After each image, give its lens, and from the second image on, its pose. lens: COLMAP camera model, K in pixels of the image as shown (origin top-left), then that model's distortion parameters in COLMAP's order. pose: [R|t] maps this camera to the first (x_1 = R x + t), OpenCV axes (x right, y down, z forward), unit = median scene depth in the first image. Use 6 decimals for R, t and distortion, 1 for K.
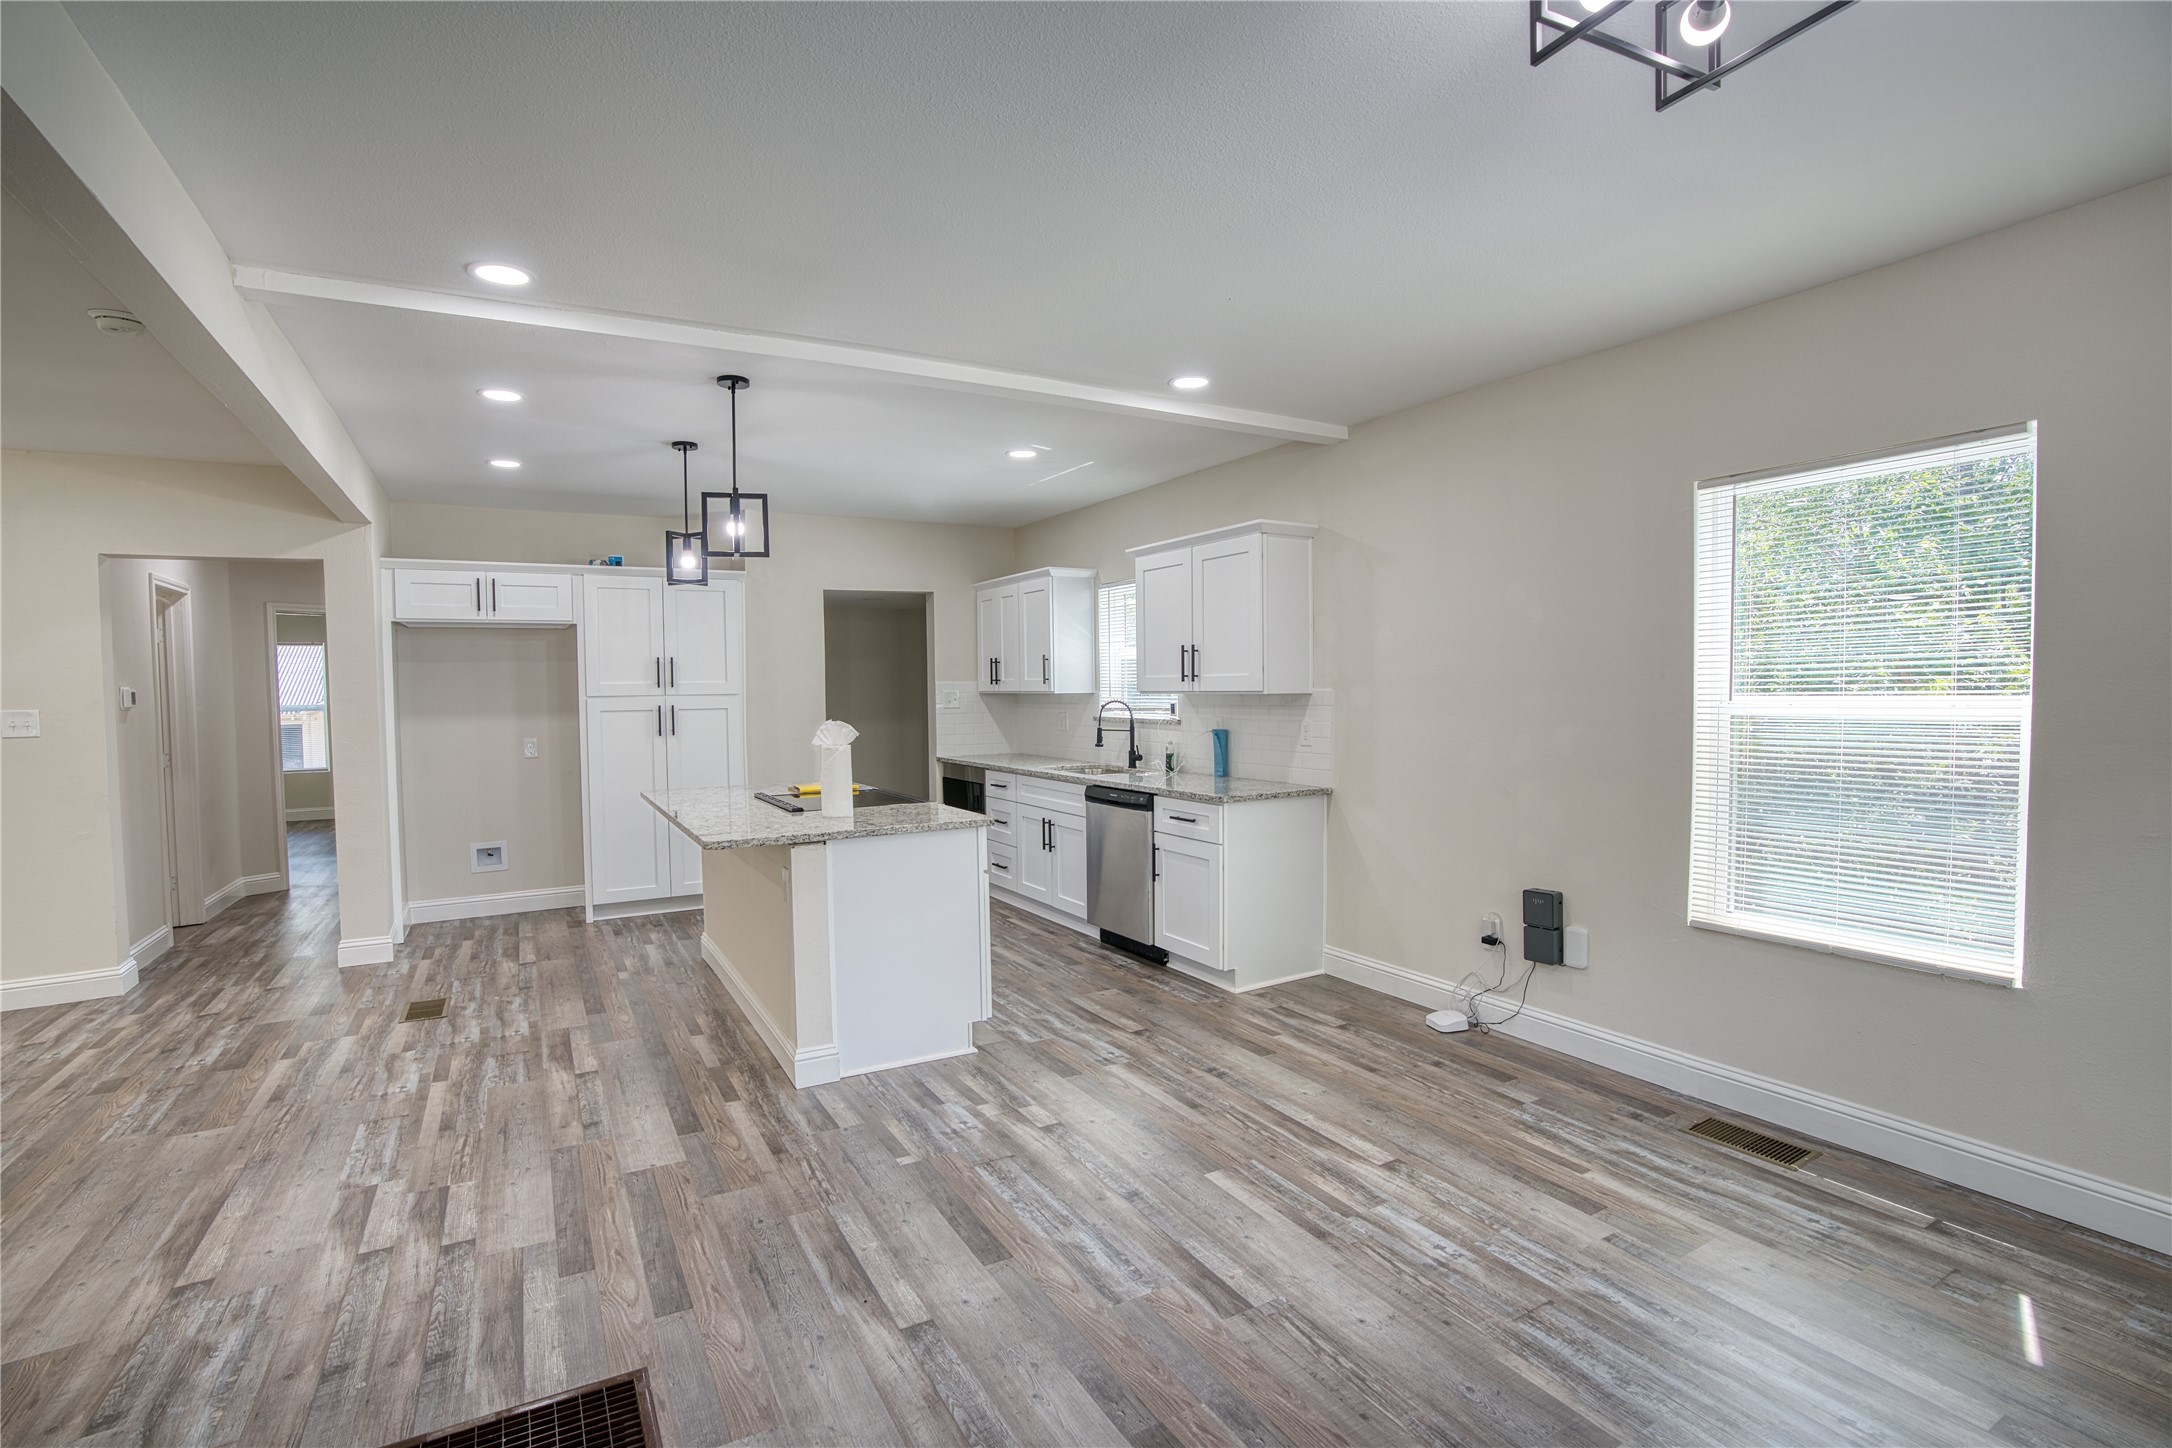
lens RADIAL K [[1007.6, 0, 1085.0], [0, 1007.6, 724.5], [0, 0, 1]] dist [-0.067424, 0.025414]
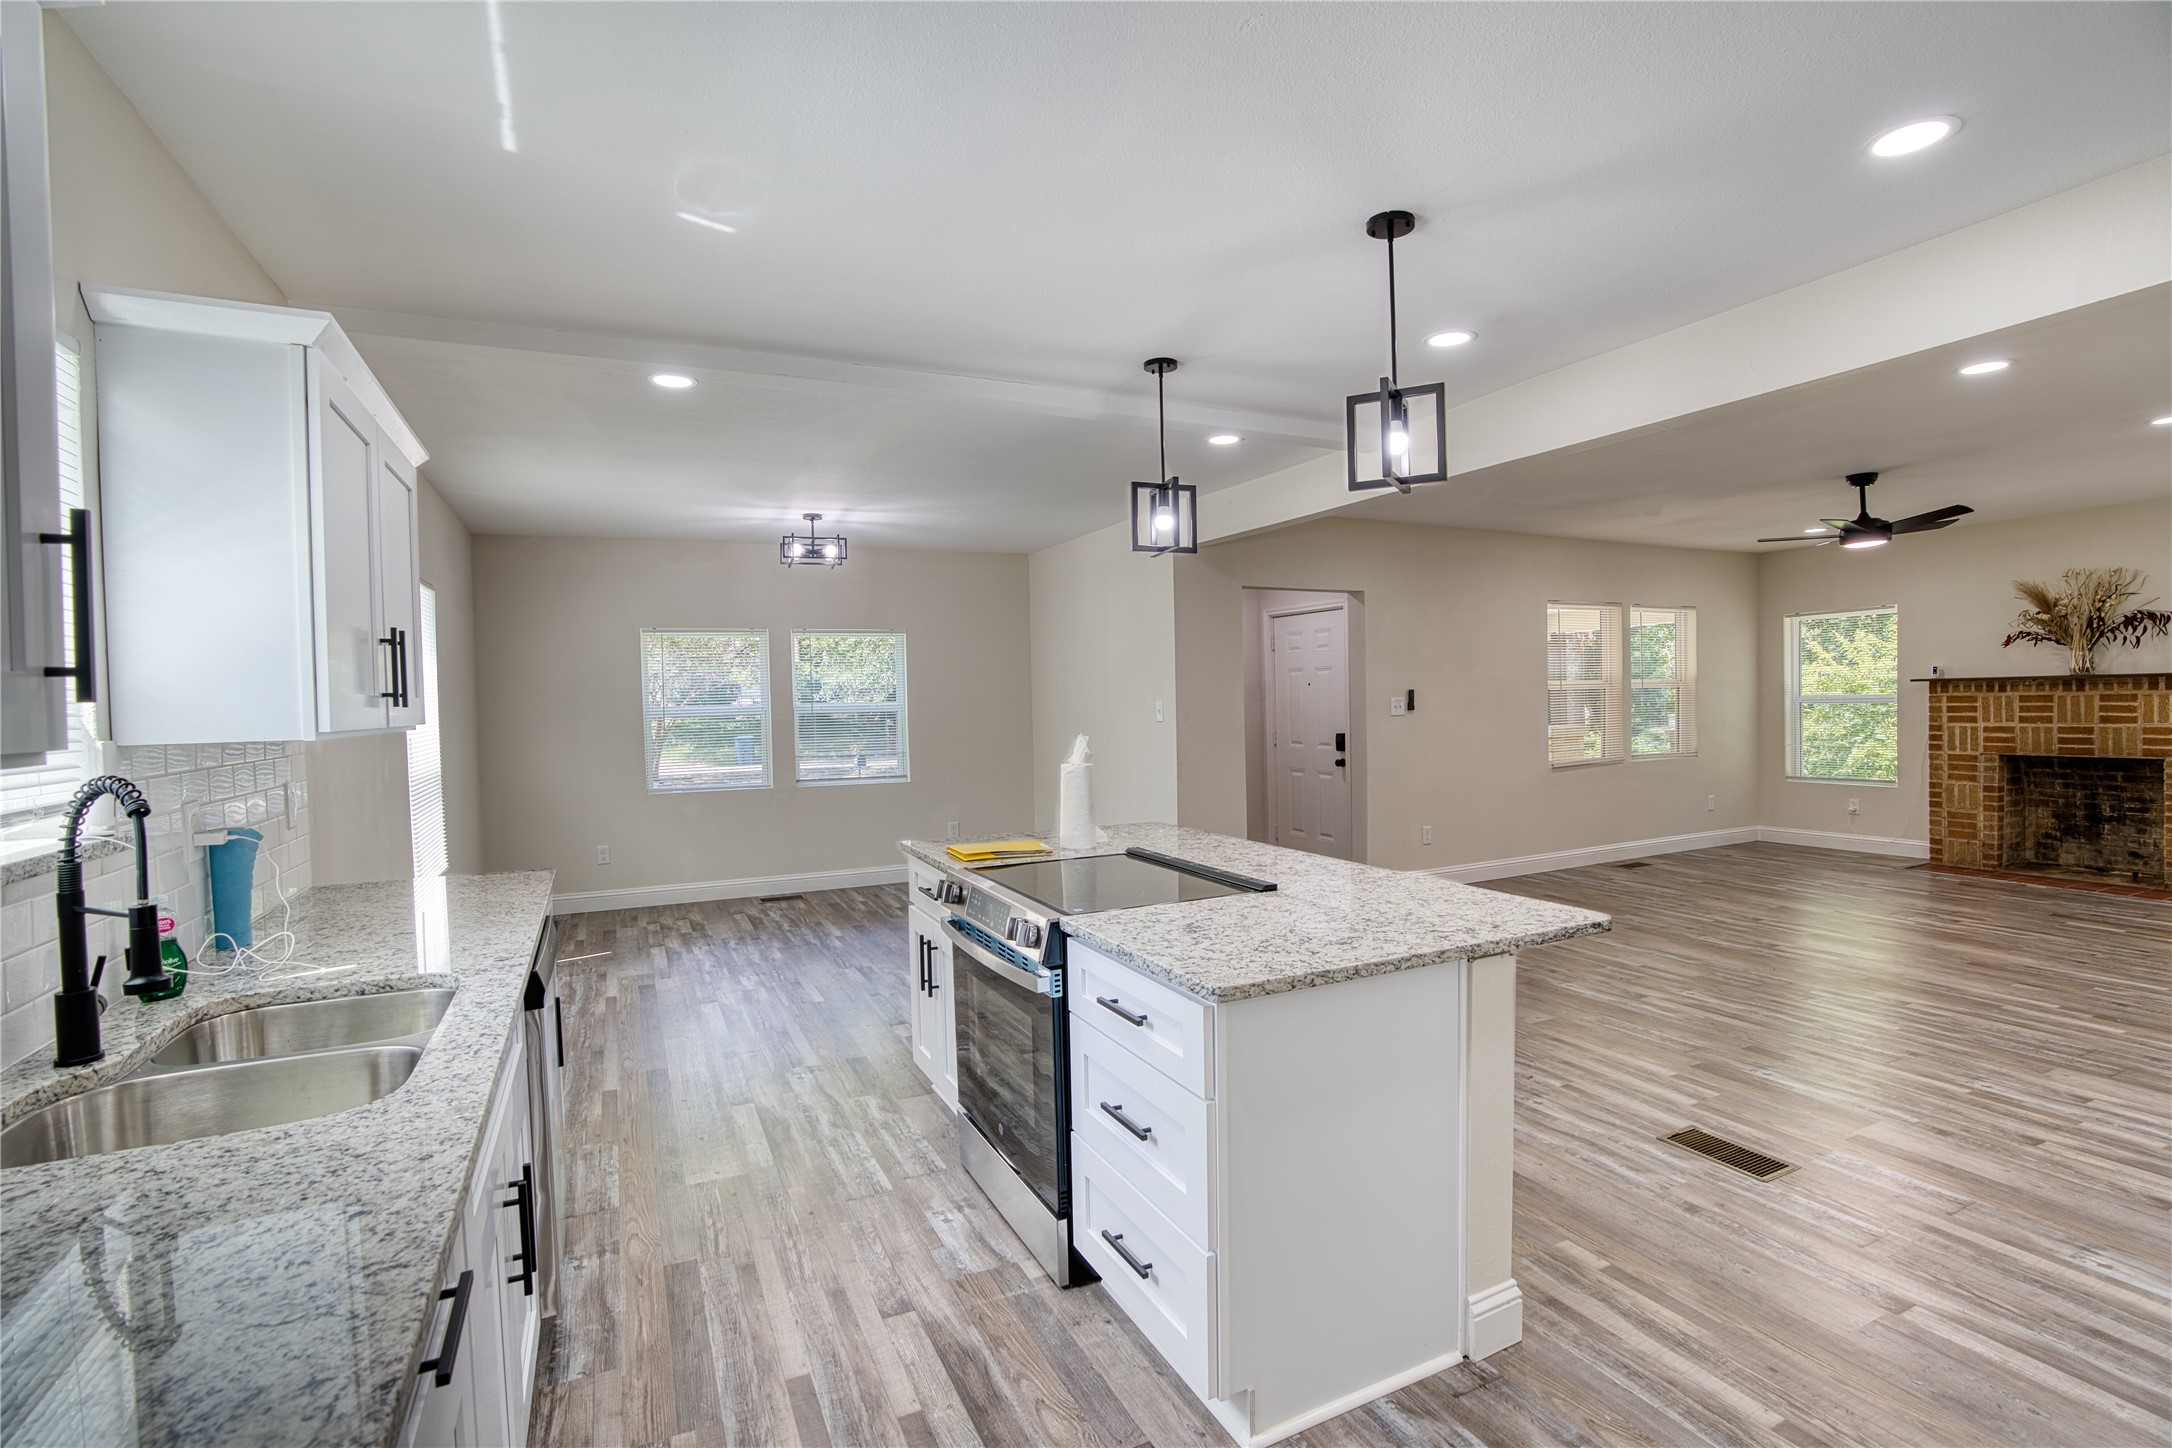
lens RADIAL K [[1007.6, 0, 1084.0], [0, 1007.6, 729.1], [0, 0, 1]] dist [-0.067424, 0.025414]
pose [[-0.996190, 0.032591, 0.080891, -0.342165], [0.037985, 0.997092, 0.066062, -0.067958], [-0.078503, 0.068883, -0.994531, 1.928581]]
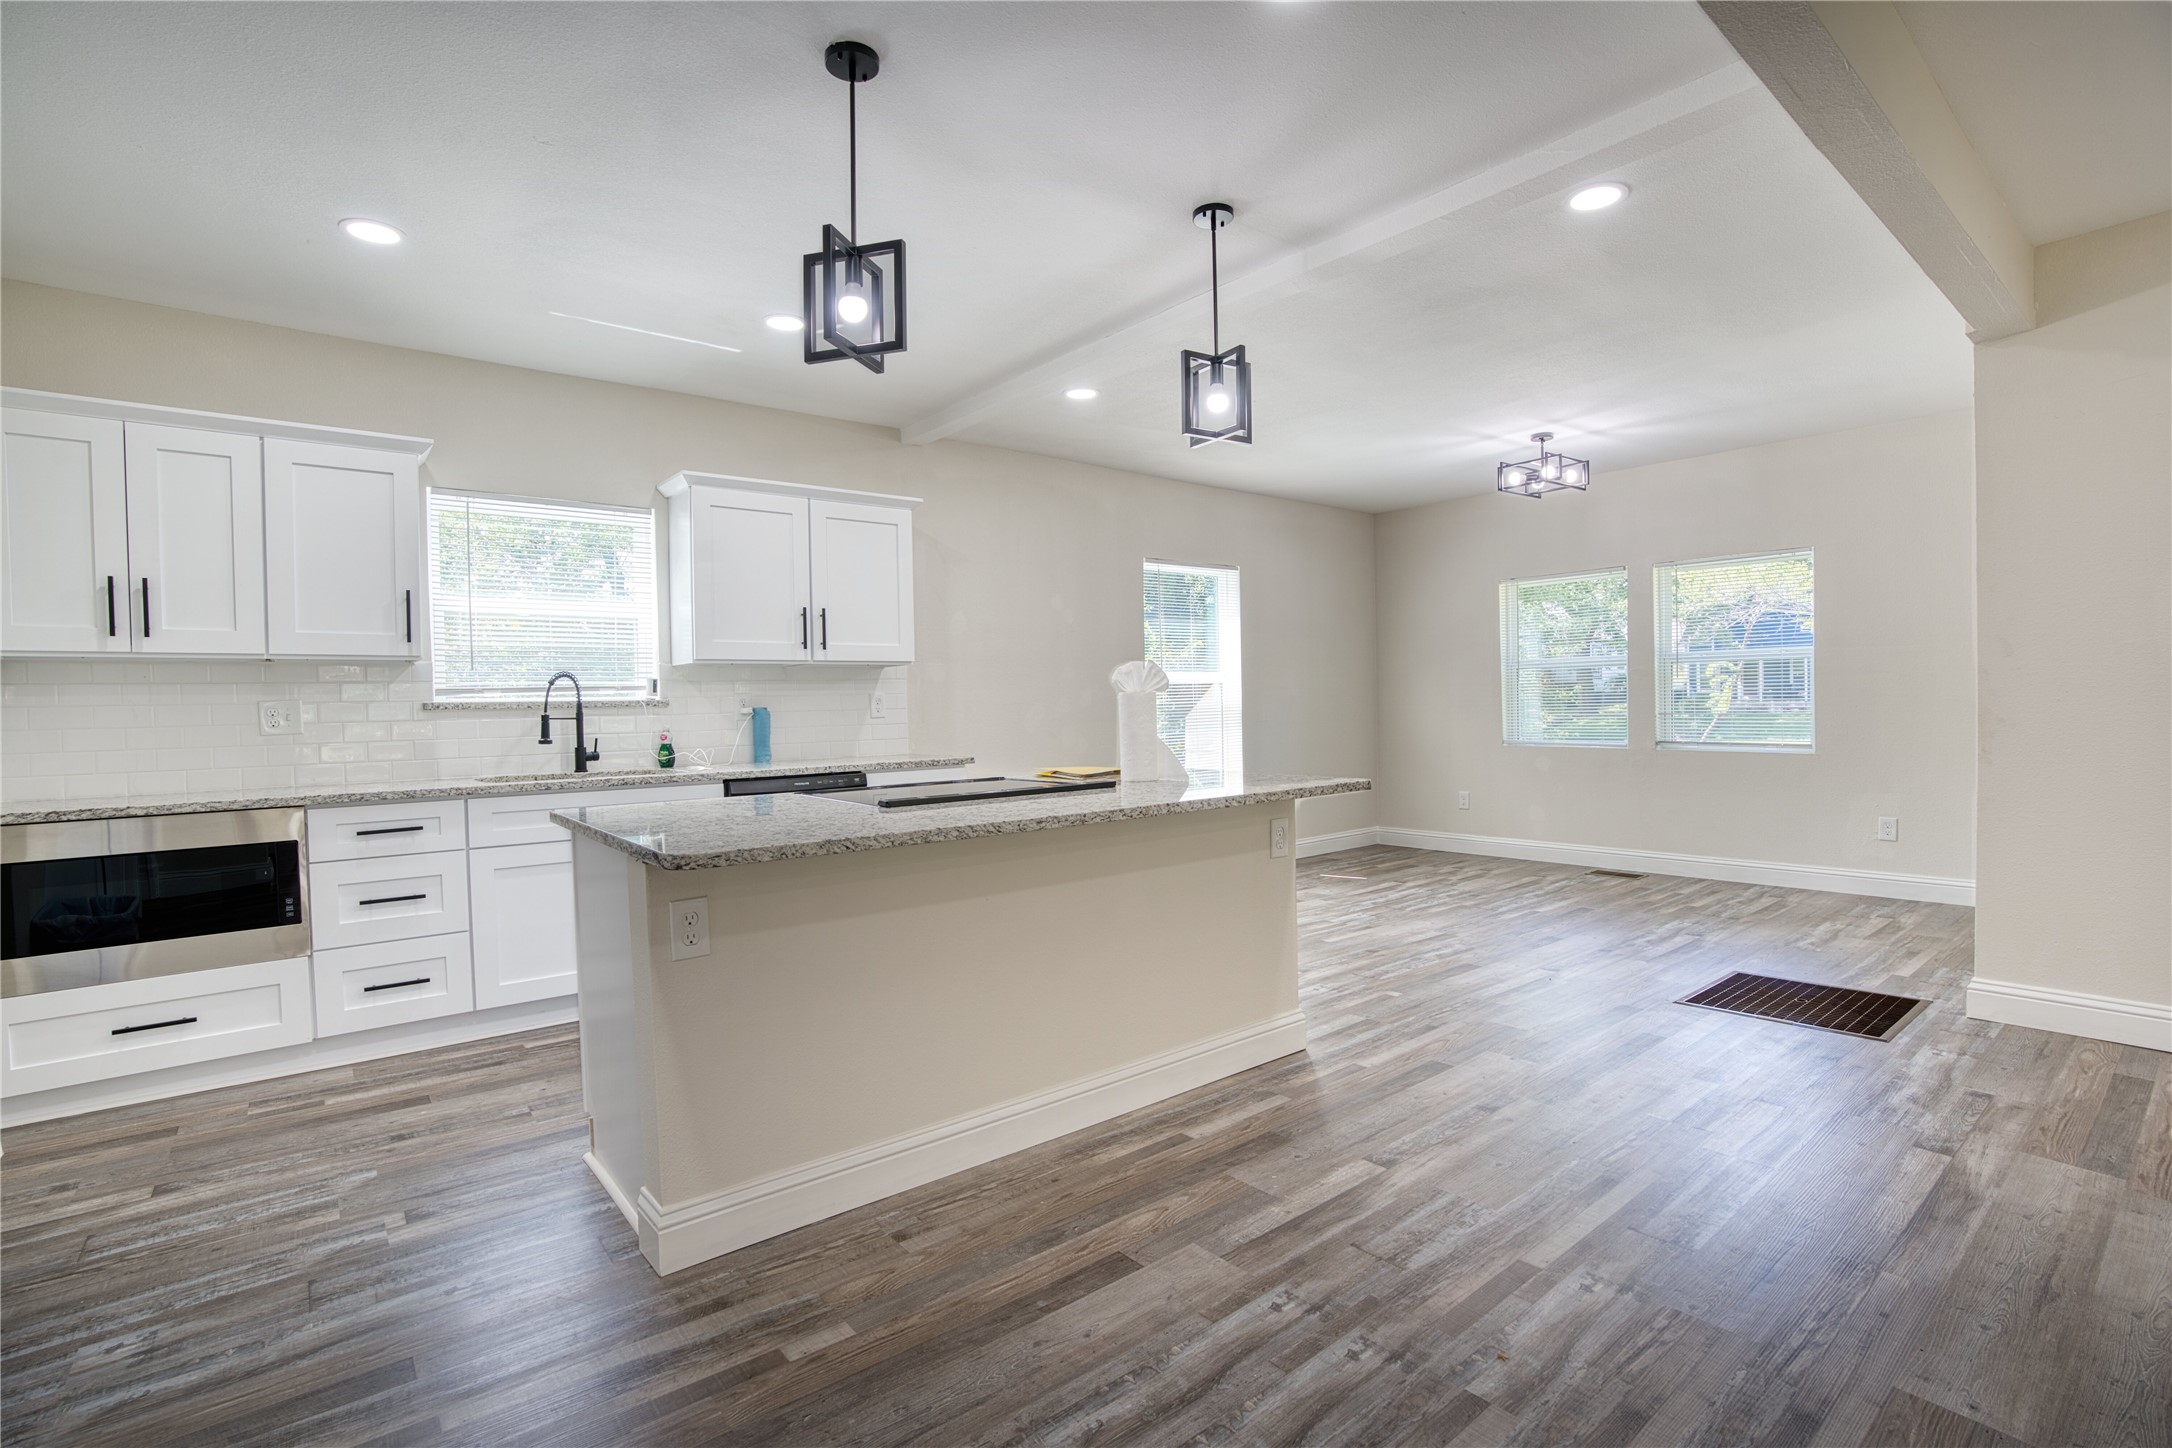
lens RADIAL K [[1007.6, 0, 1085.0], [0, 1007.6, 725.5], [0, 0, 1]] dist [-0.067424, 0.025414]
pose [[-0.158648, -0.005325, 0.987321, -1.085076], [0.058538, 0.998176, 0.014790, 0.033889], [-0.985598, 0.060142, -0.158047, 1.224488]]
